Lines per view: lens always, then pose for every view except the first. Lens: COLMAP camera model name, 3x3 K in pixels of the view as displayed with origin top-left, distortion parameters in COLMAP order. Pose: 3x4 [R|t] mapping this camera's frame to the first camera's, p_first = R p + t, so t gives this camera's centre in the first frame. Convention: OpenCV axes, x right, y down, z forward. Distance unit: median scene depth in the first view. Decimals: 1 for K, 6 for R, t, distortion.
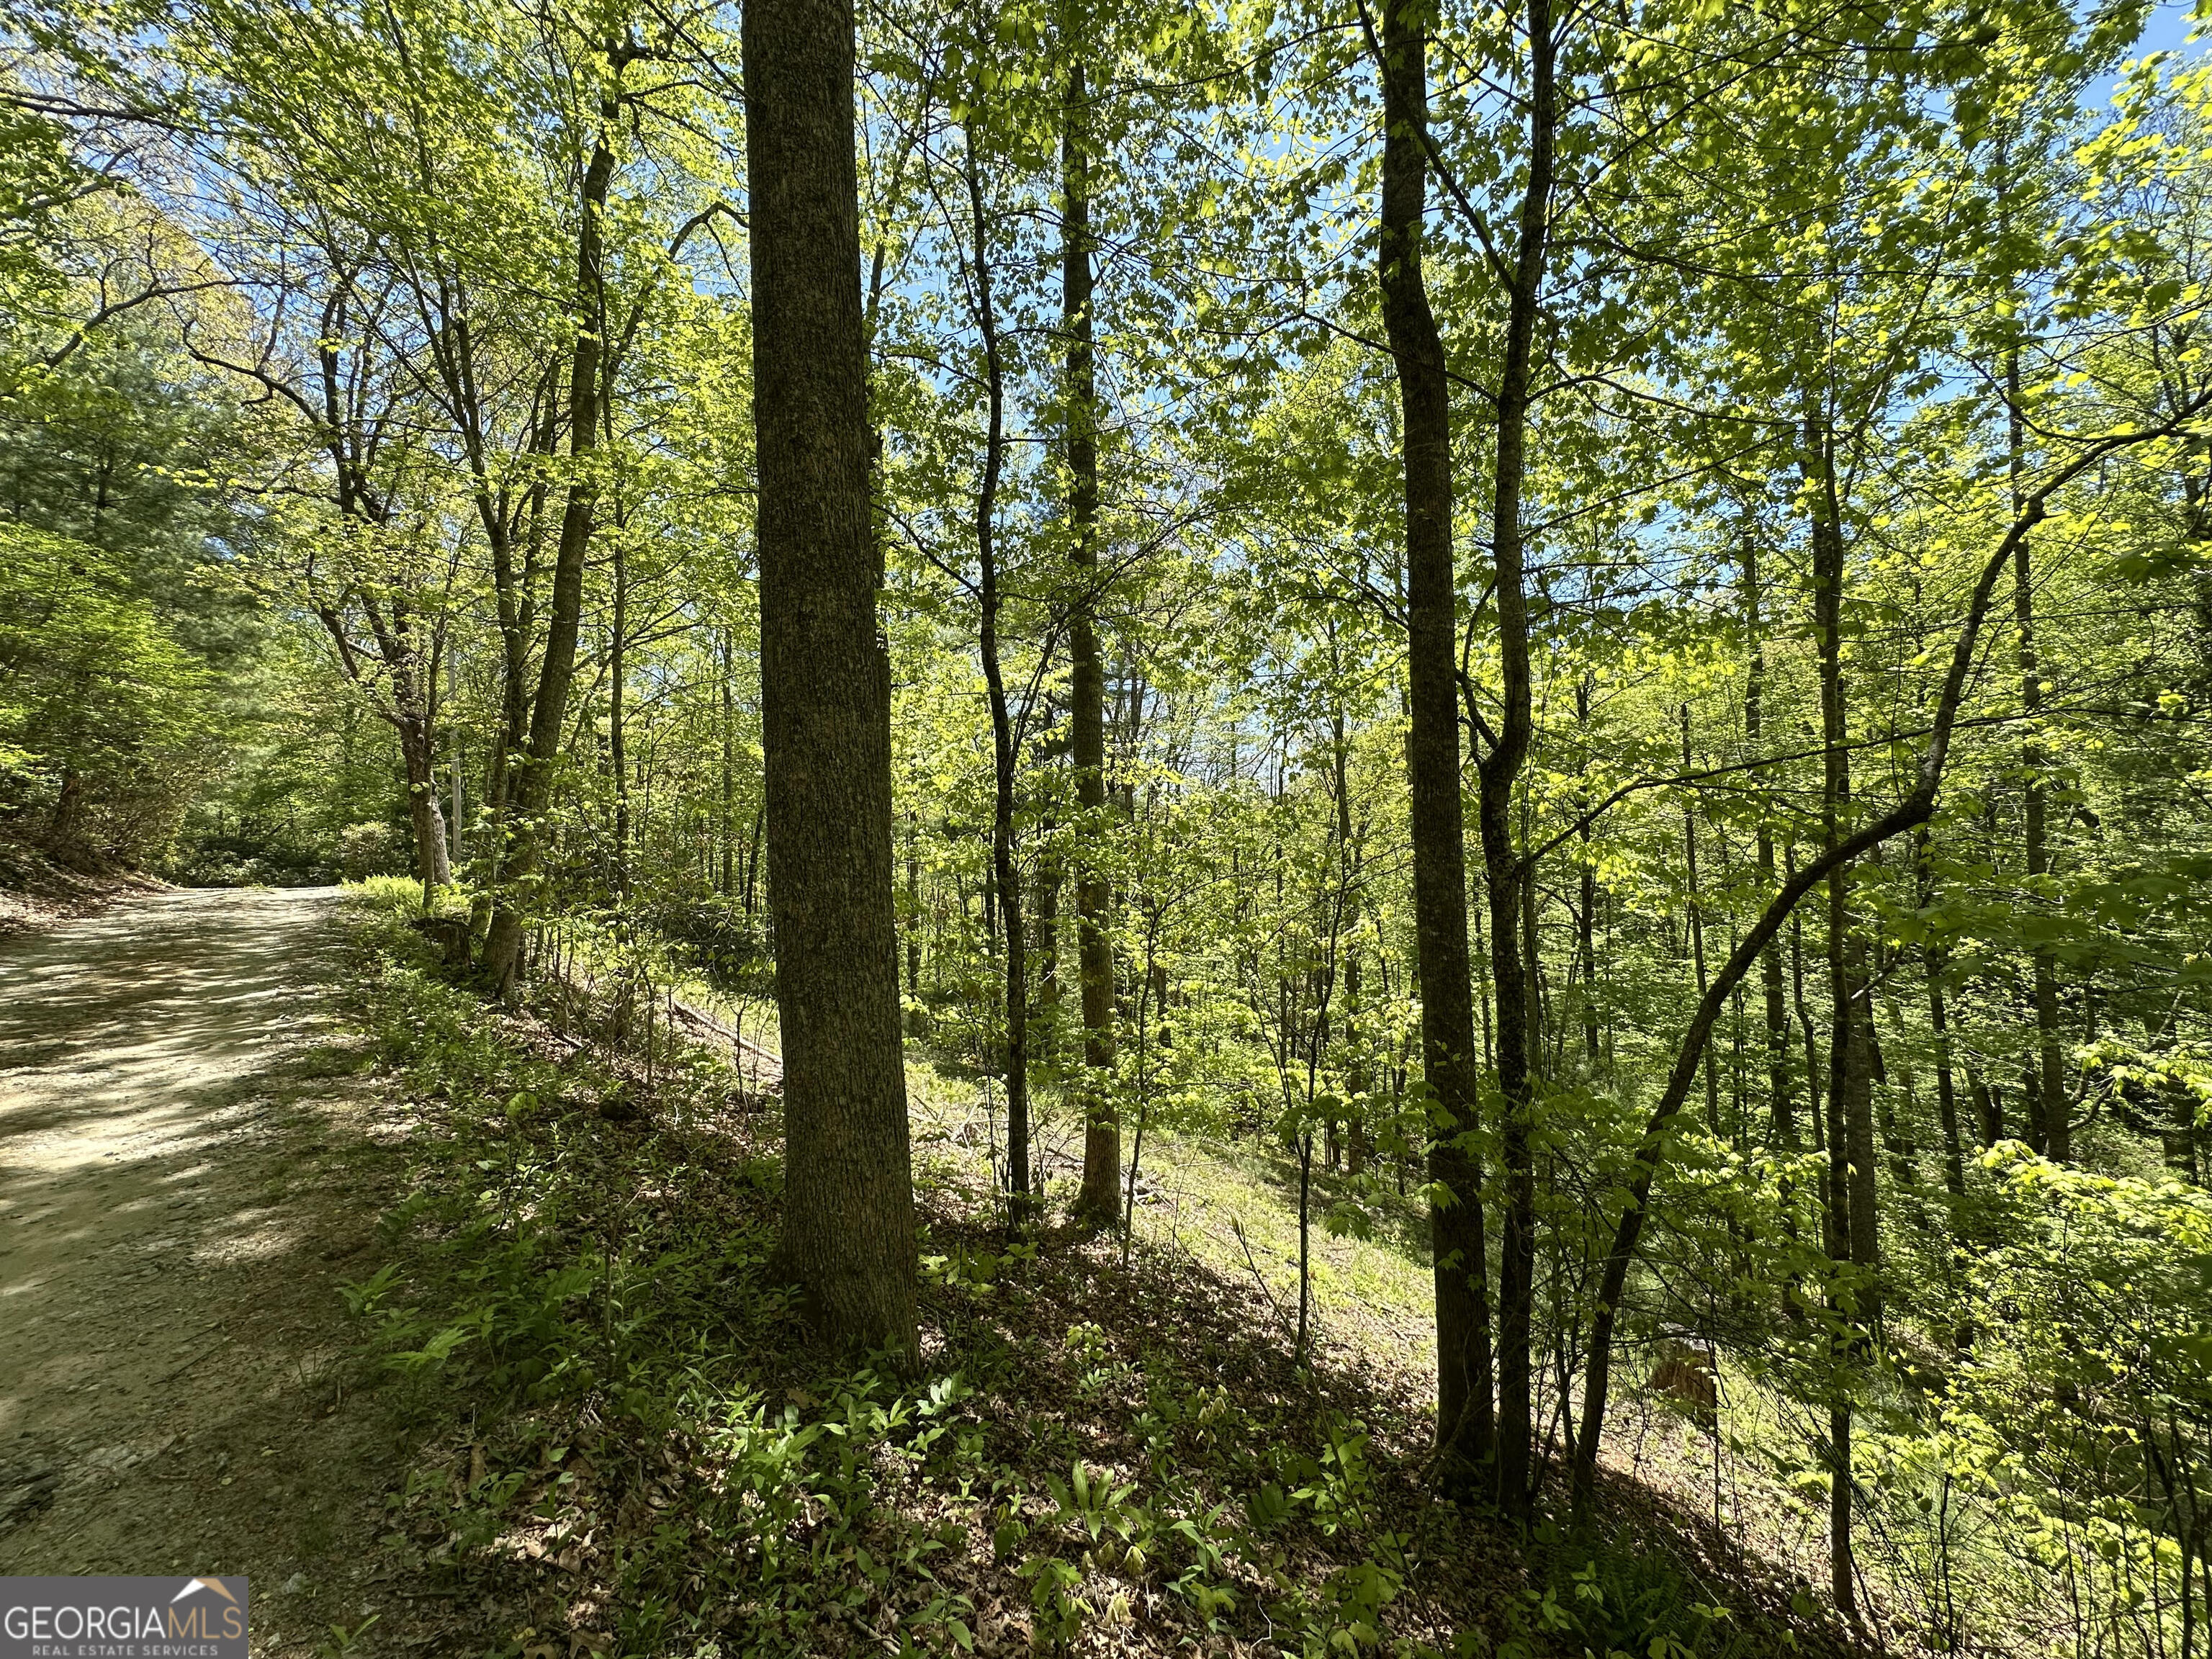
lens RADIAL K [[891.6, 0, 1107.8], [0, 891.6, 827.6], [0, 0, 1]] dist [-0.000336, 0.000709]
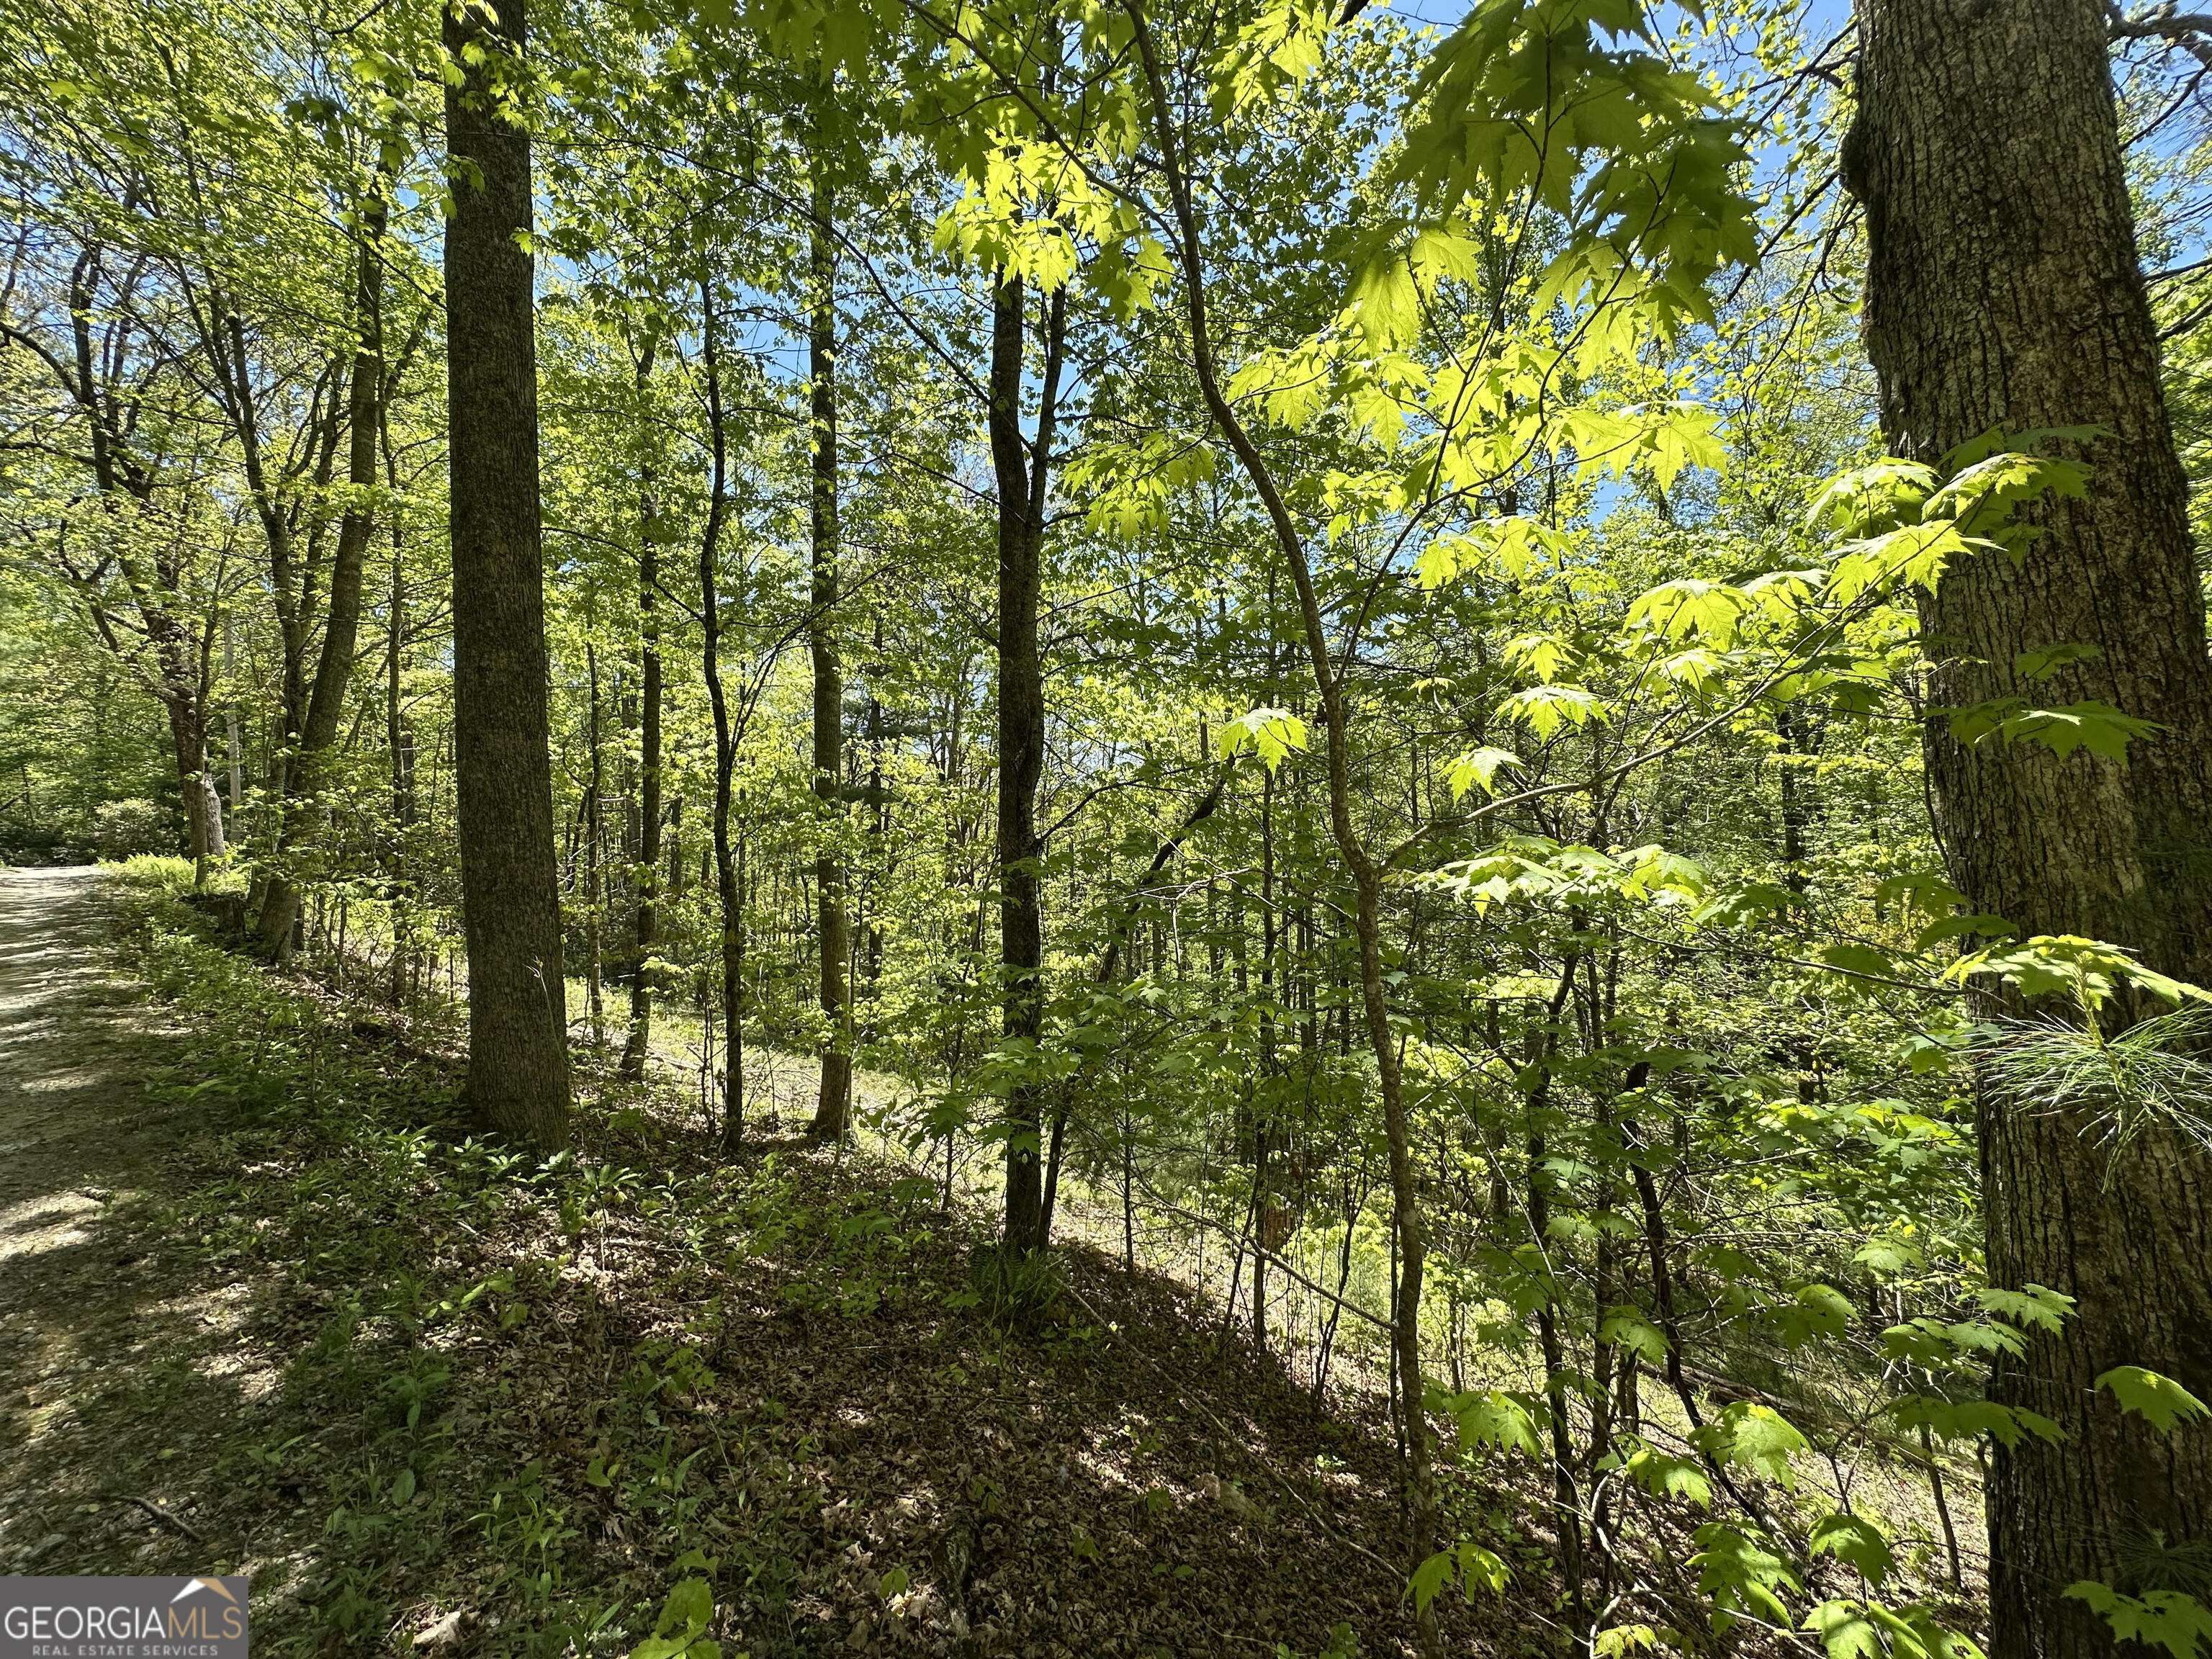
lens RADIAL K [[891.6, 0, 1104.3], [0, 891.6, 831.6], [0, 0, 1]] dist [-0.000336, 0.000709]
pose [[0.990164, 0.010064, 0.139547, 0.123428], [-0.012500, 0.999784, 0.016590, -0.000640], [-0.139350, -0.018171, 0.990077, -0.159912]]
